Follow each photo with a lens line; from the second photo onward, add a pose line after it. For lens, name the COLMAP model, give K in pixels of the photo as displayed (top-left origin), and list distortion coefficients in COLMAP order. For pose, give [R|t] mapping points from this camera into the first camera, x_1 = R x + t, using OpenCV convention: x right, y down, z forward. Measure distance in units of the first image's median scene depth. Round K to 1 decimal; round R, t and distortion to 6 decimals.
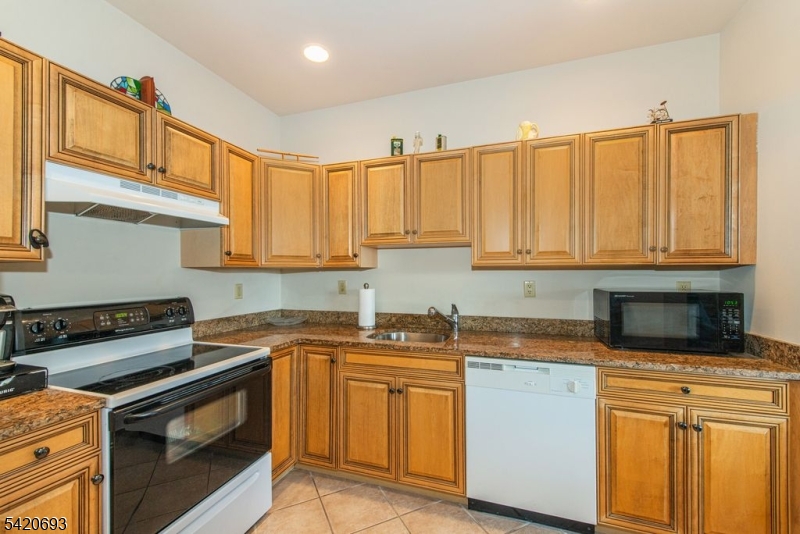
lens RADIAL K [[324.8, 0, 383.1], [0, 324.8, 273.7], [0, 0, 1]] dist [0.011089, -0.002823]
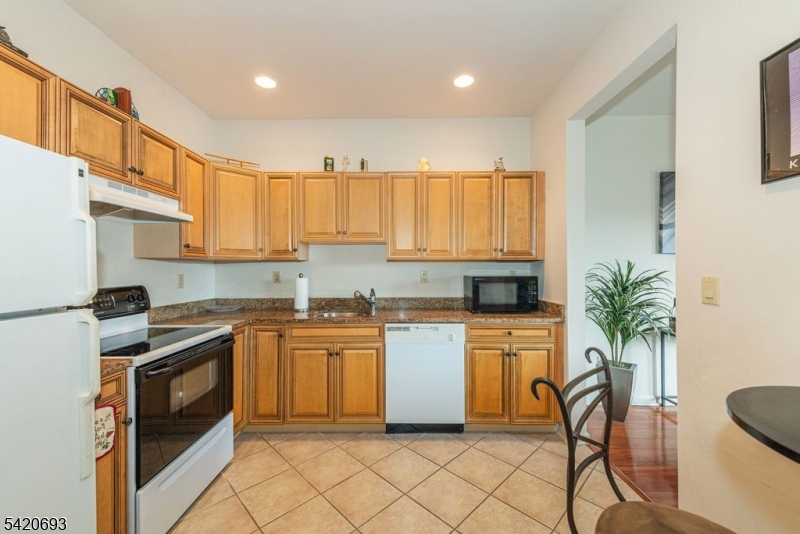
lens RADIAL K [[324.8, 0, 389.8], [0, 324.8, 271.3], [0, 0, 1]] dist [0.011089, -0.002823]
pose [[0.939866, -0.002782, 0.341531, -0.202719], [0.000990, 0.999985, 0.005420, 0.020544], [-0.341541, -0.004756, 0.939855, -0.317898]]
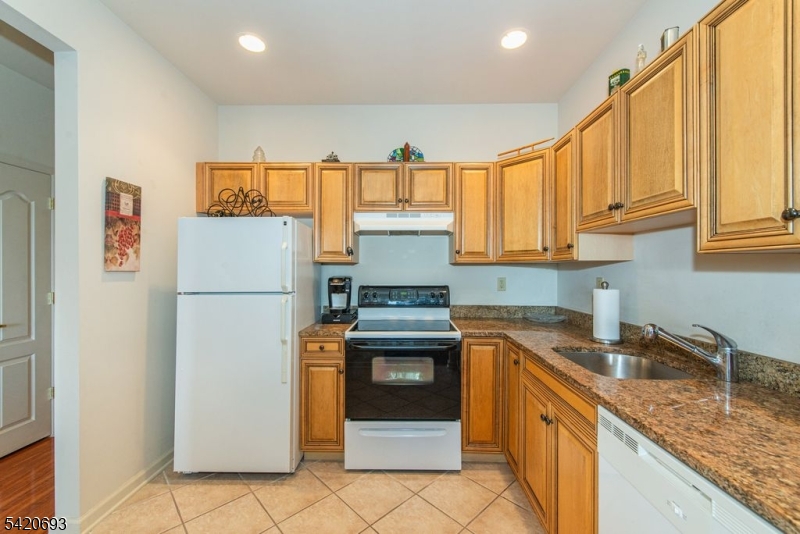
lens RADIAL K [[324.8, 0, 400.9], [0, 324.8, 269.2], [0, 0, 1]] dist [0.011089, -0.002823]
pose [[0.329403, 0.003278, -0.944184, 0.627057], [-0.003549, 0.999991, 0.002233, 0.001518], [0.944183, 0.002615, 0.329412, 0.386988]]
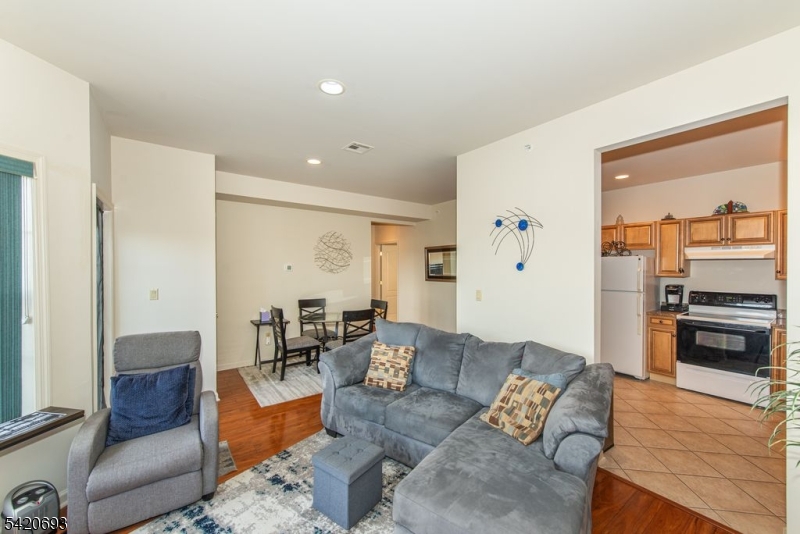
lens RADIAL K [[324.8, 0, 394.8], [0, 324.8, 268.9], [0, 0, 1]] dist [0.011089, -0.002823]
pose [[-0.542790, 0.007181, -0.839838, 2.254499], [-0.001299, 0.999955, 0.009389, -0.094446], [0.839868, 0.006187, -0.542756, 0.190734]]
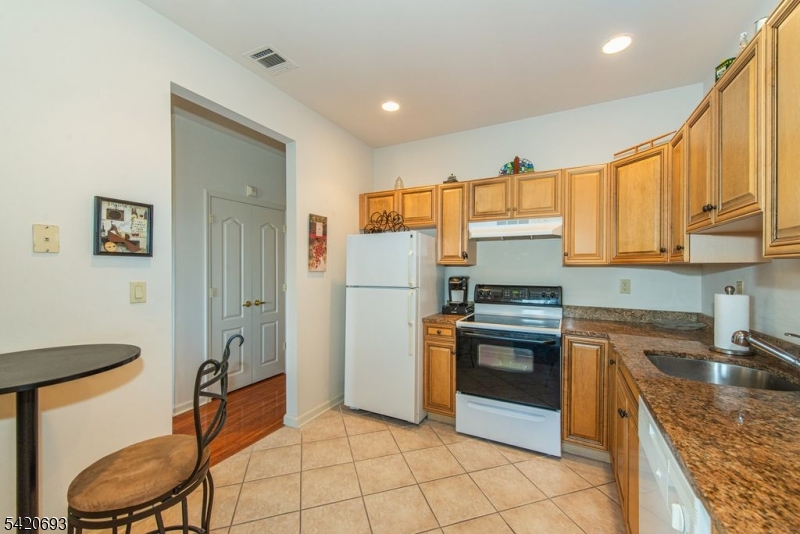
lens RADIAL K [[316.2, 0, 402.0], [0, 316.2, 269.8], [0, 0, 1]] dist [0.016872, -0.000037]
pose [[-0.125900, 0.008735, -0.992004, 0.872254], [-0.003192, 0.999952, 0.009210, -0.009967], [0.992038, 0.004326, -0.125866, 0.510971]]
